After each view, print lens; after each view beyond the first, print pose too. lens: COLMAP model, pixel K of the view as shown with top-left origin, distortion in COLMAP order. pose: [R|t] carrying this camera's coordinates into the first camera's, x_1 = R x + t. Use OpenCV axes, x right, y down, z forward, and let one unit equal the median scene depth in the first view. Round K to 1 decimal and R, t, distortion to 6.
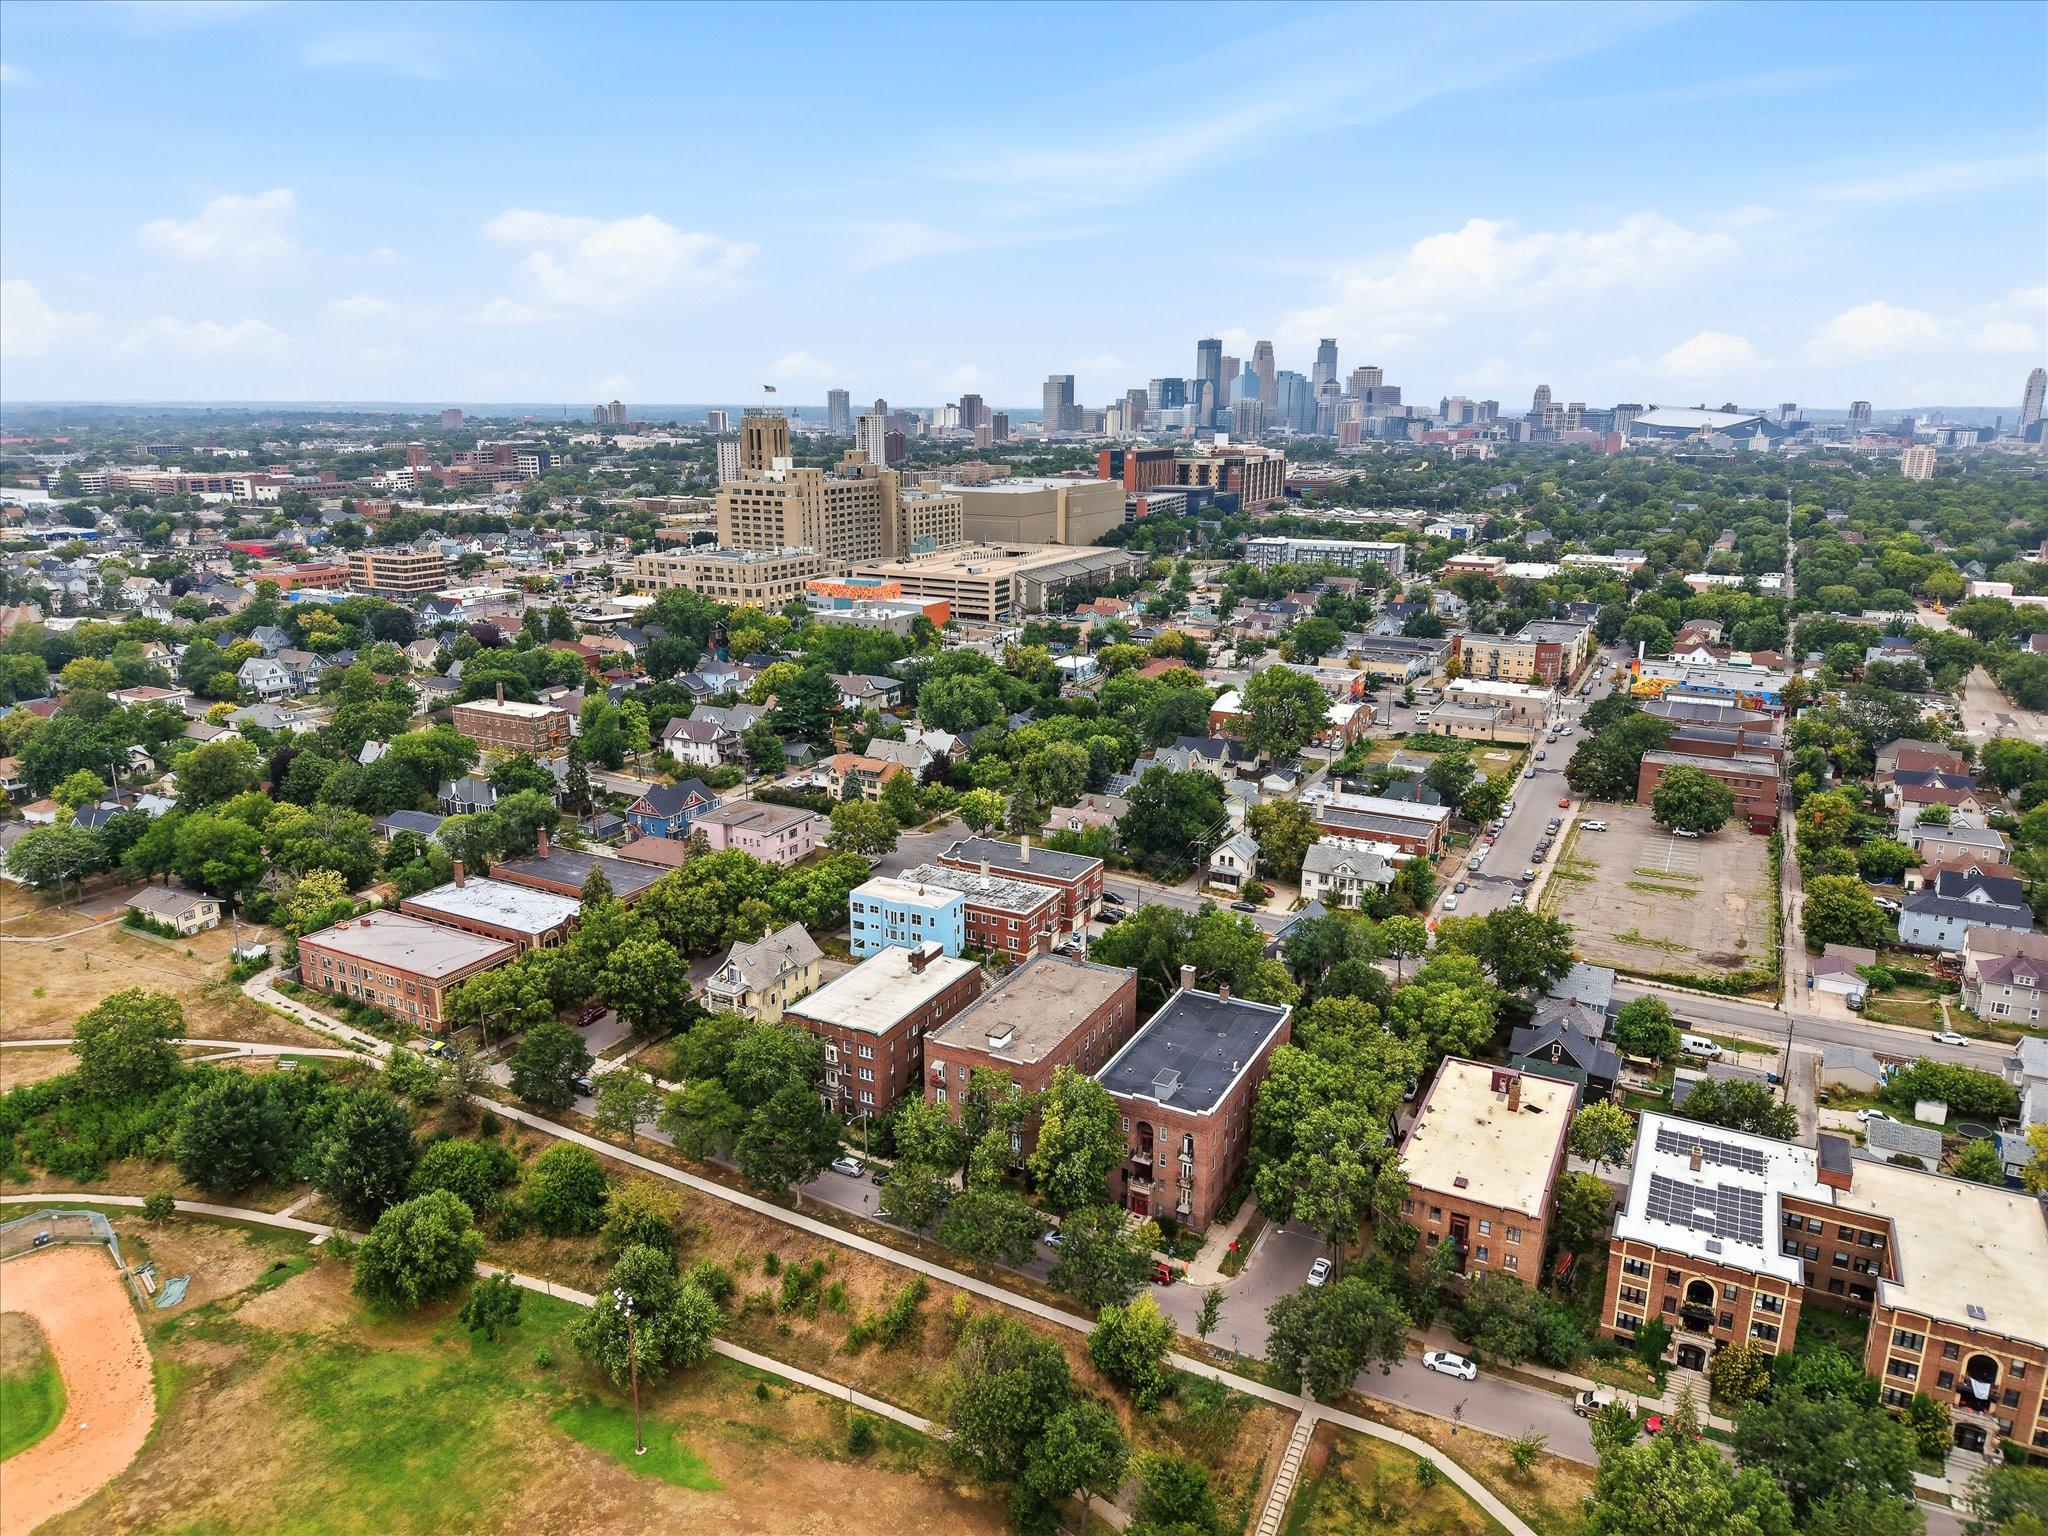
lens RADIAL K [[1362.2, 0, 1018.5], [0, 1362.2, 745.6], [0, 0, 1]] dist [0.034536, -0.033626]
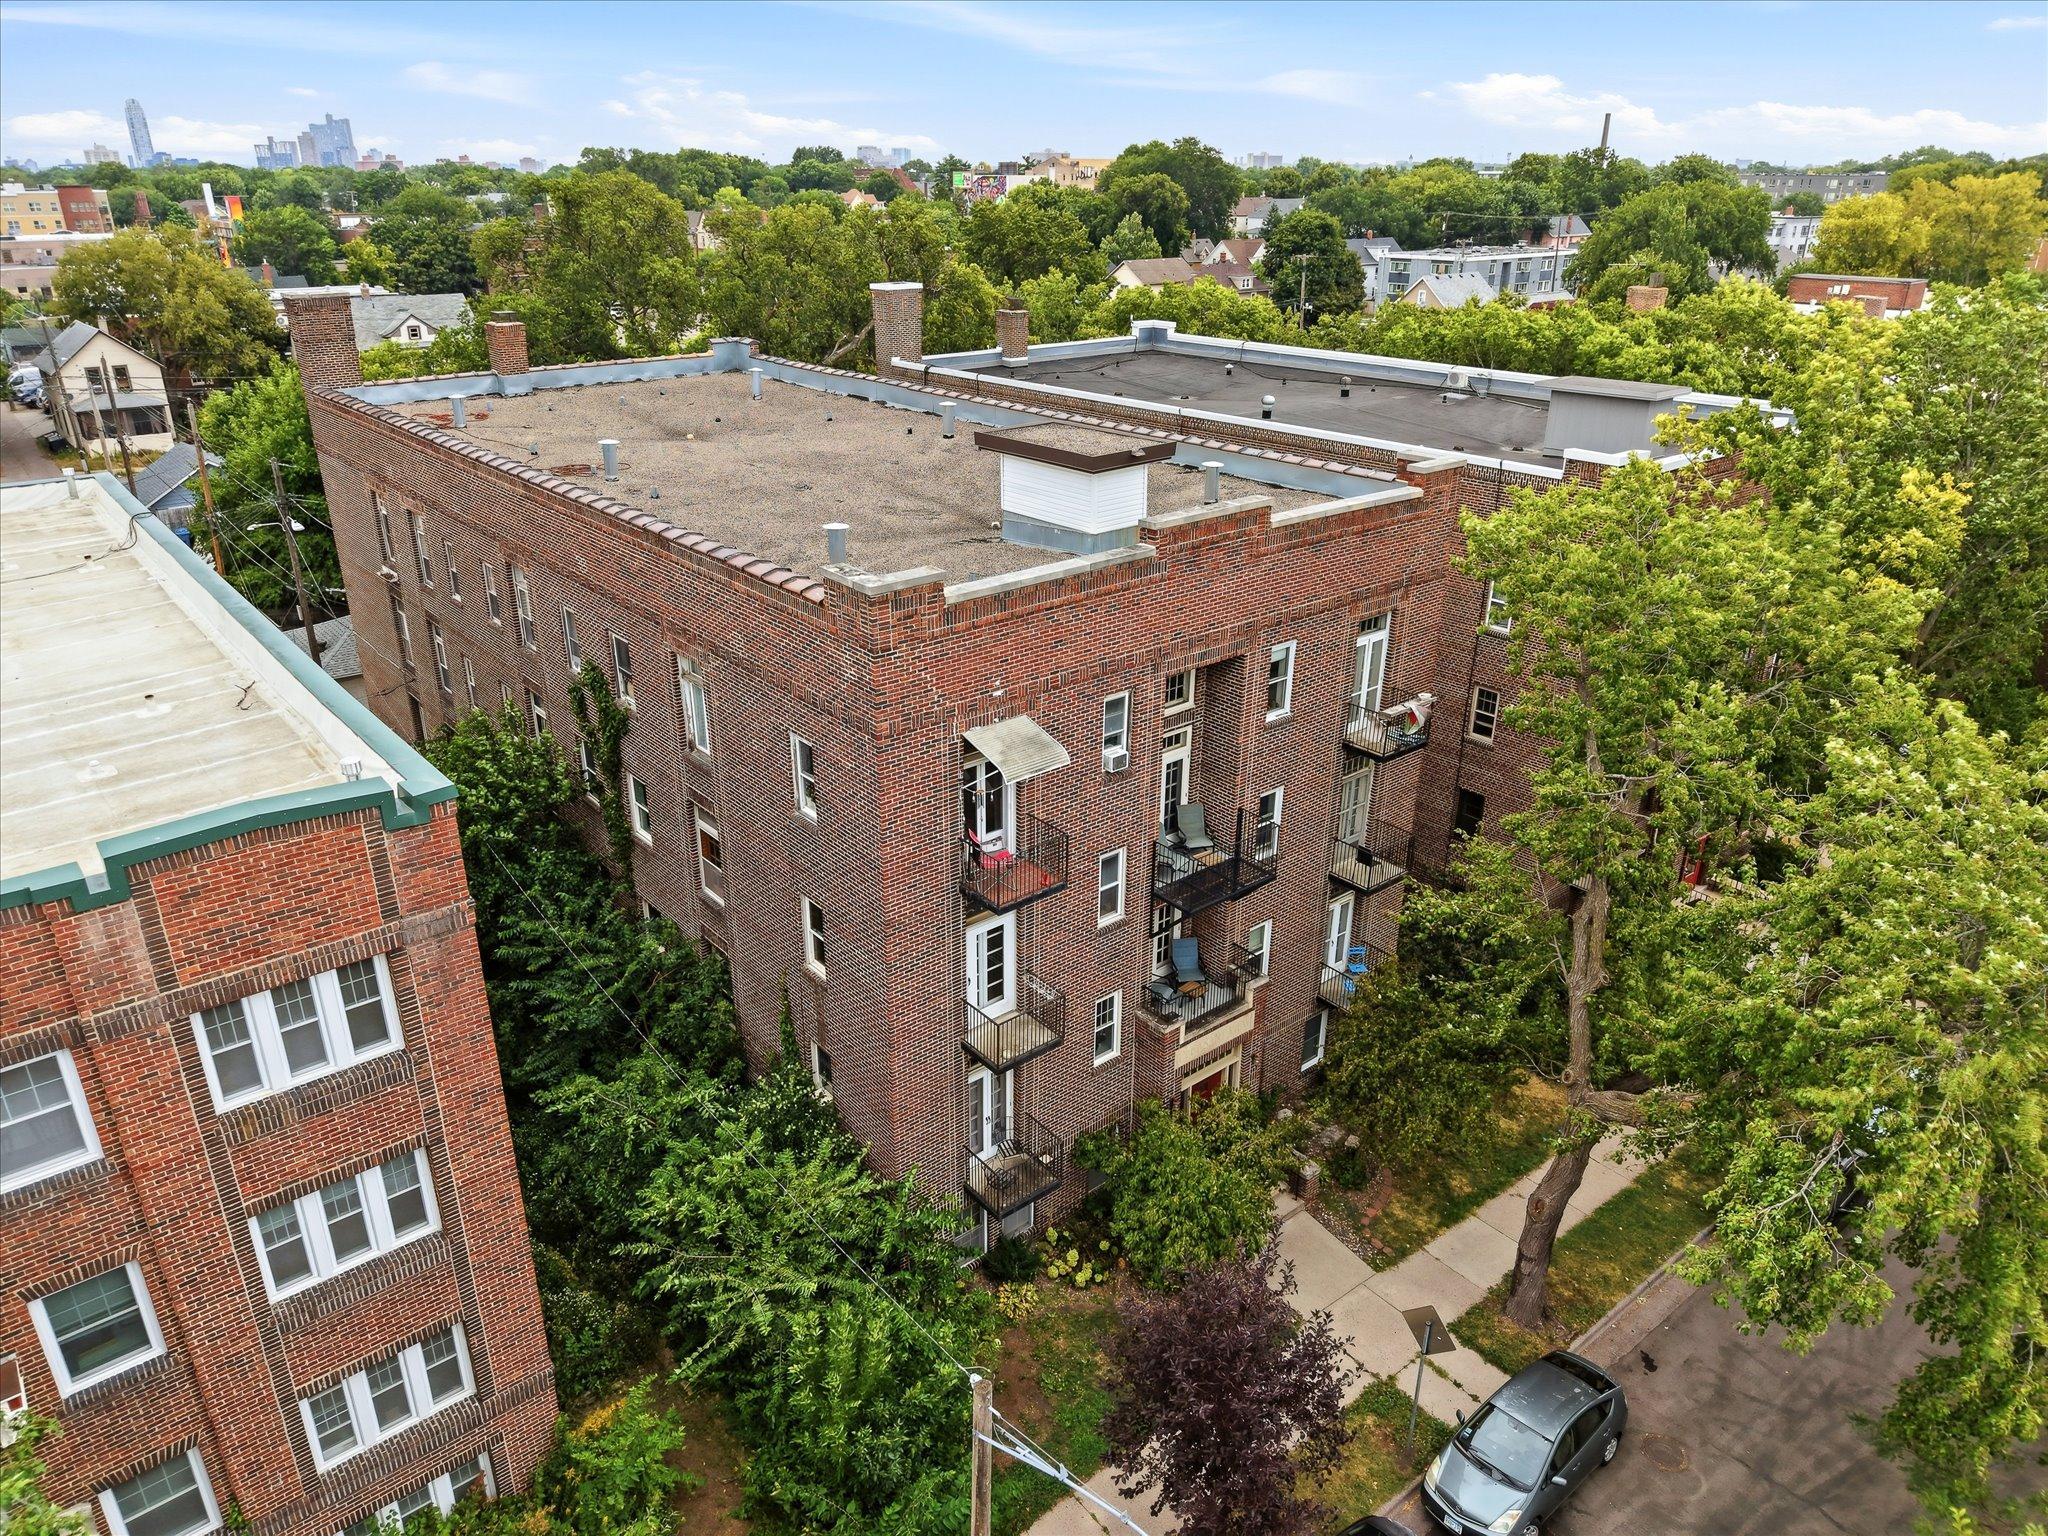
lens RADIAL K [[1362.2, 0, 1012.2], [0, 1362.2, 780.8], [0, 0, 1]] dist [0.034536, -0.033626]
pose [[0.394833, -0.378891, 0.836988, -0.112925], [0.225445, 0.923107, 0.311526, 0.126306], [-0.890663, 0.065694, 0.449892, 0.609492]]
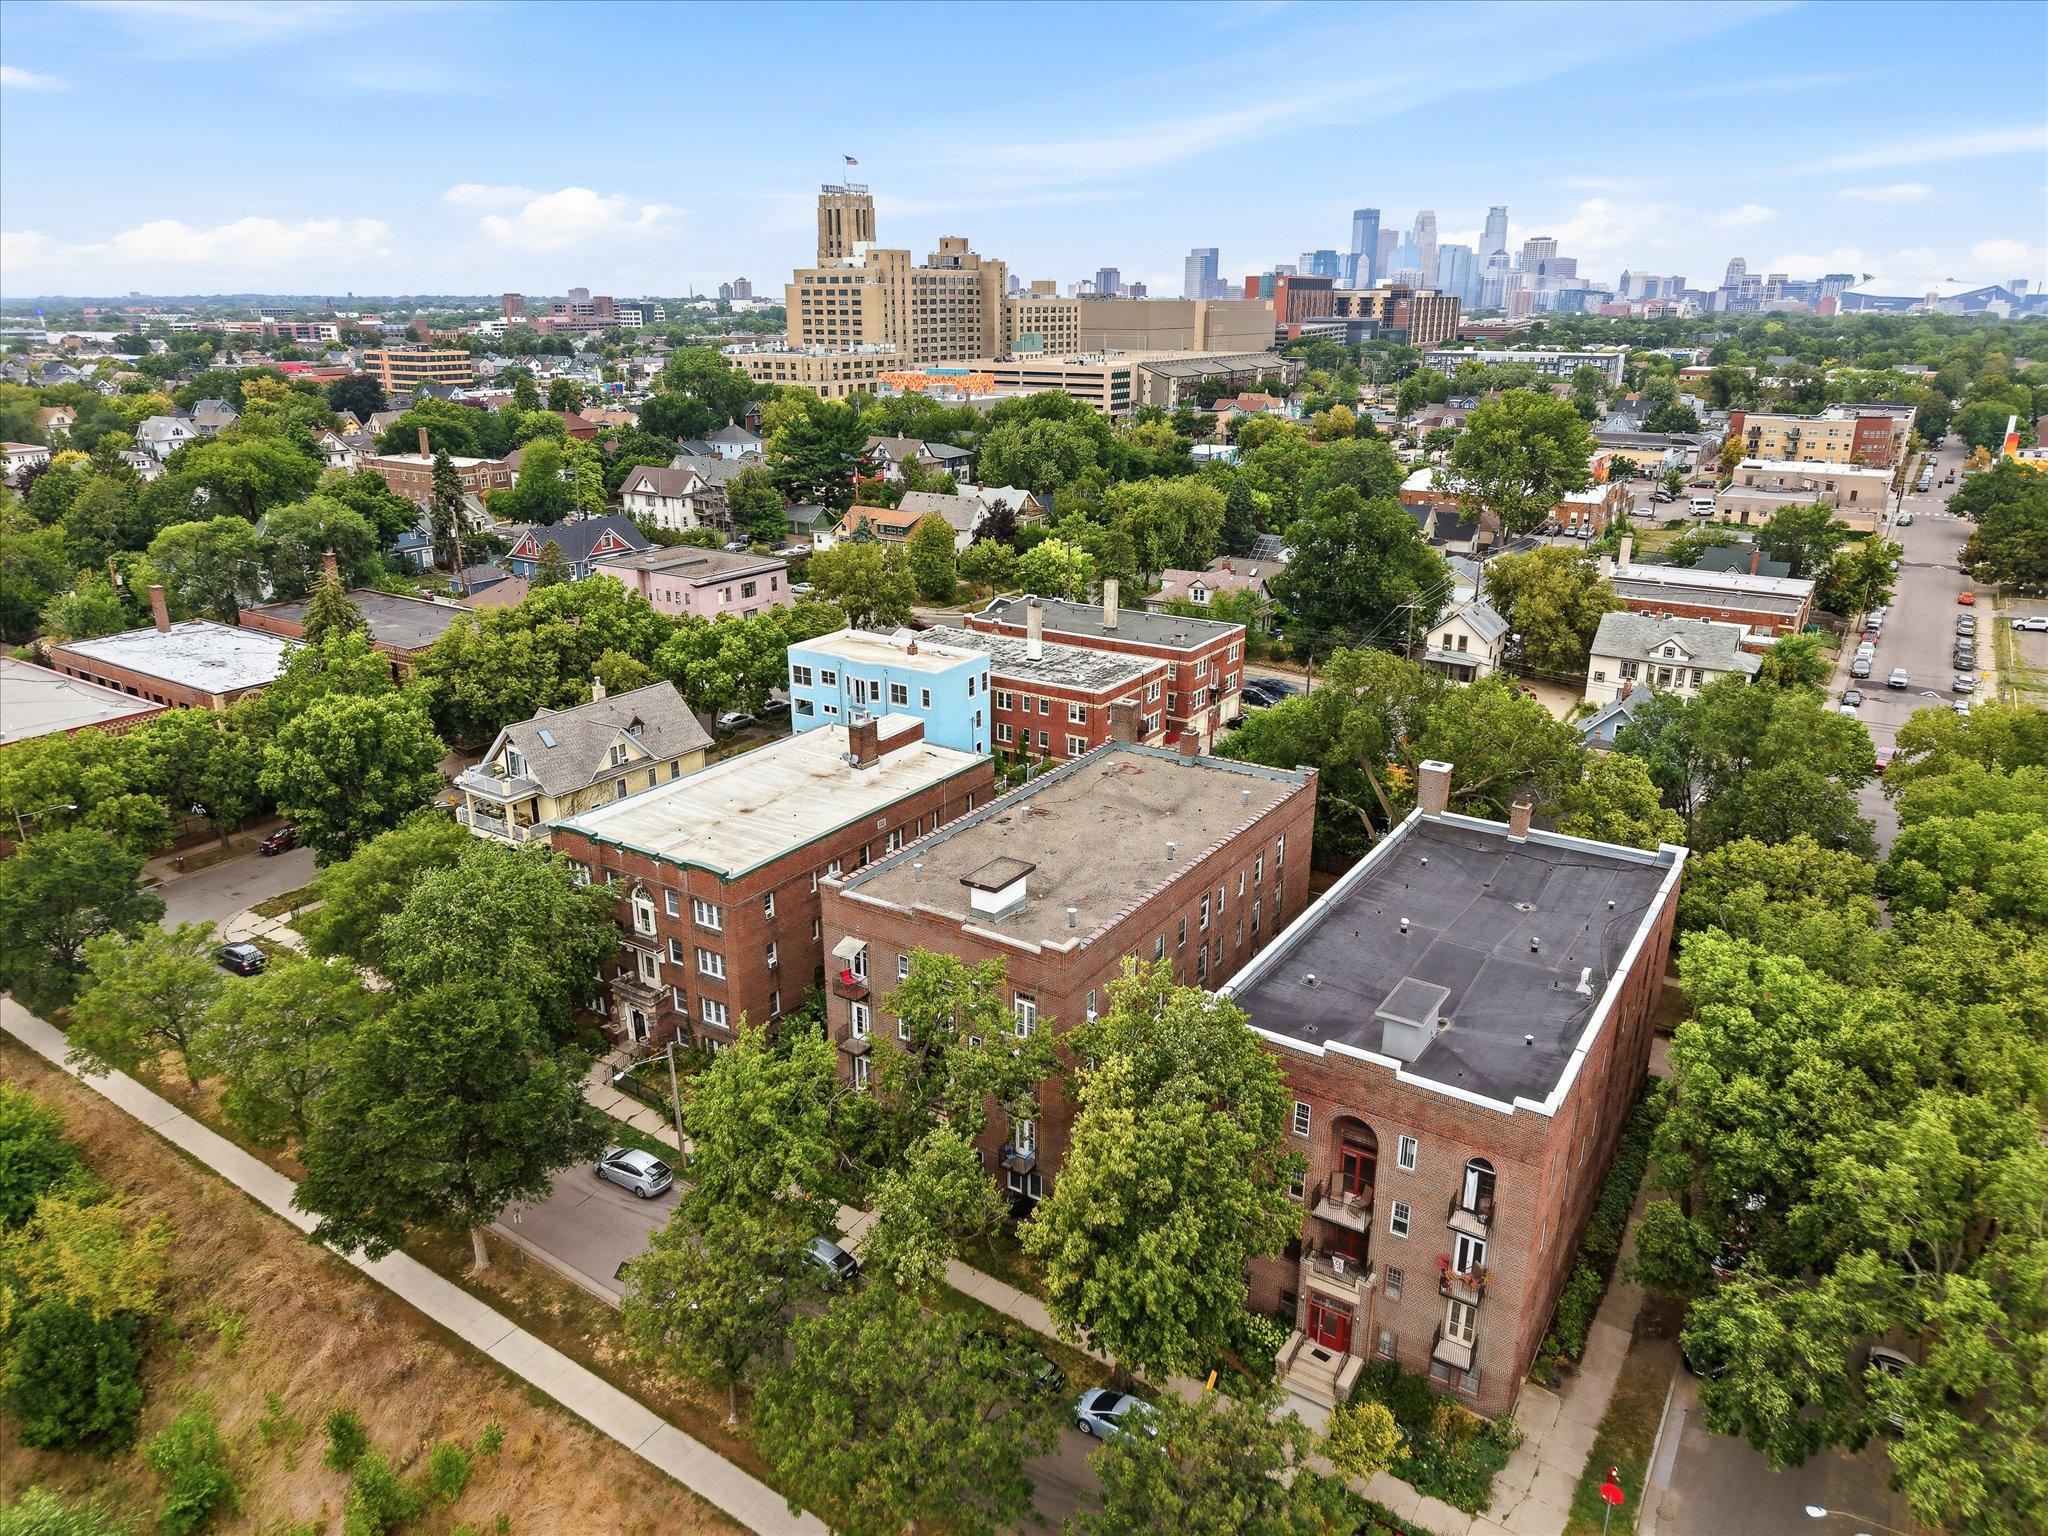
lens RADIAL K [[1362.2, 0, 1018.8], [0, 1362.2, 772.3], [0, 0, 1]] dist [0.034536, -0.033626]
pose [[0.995312, 0.027128, -0.092835, 0.020271], [-0.018723, 0.995744, 0.090237, 0.091149], [0.094888, -0.088076, 0.991584, 0.383274]]
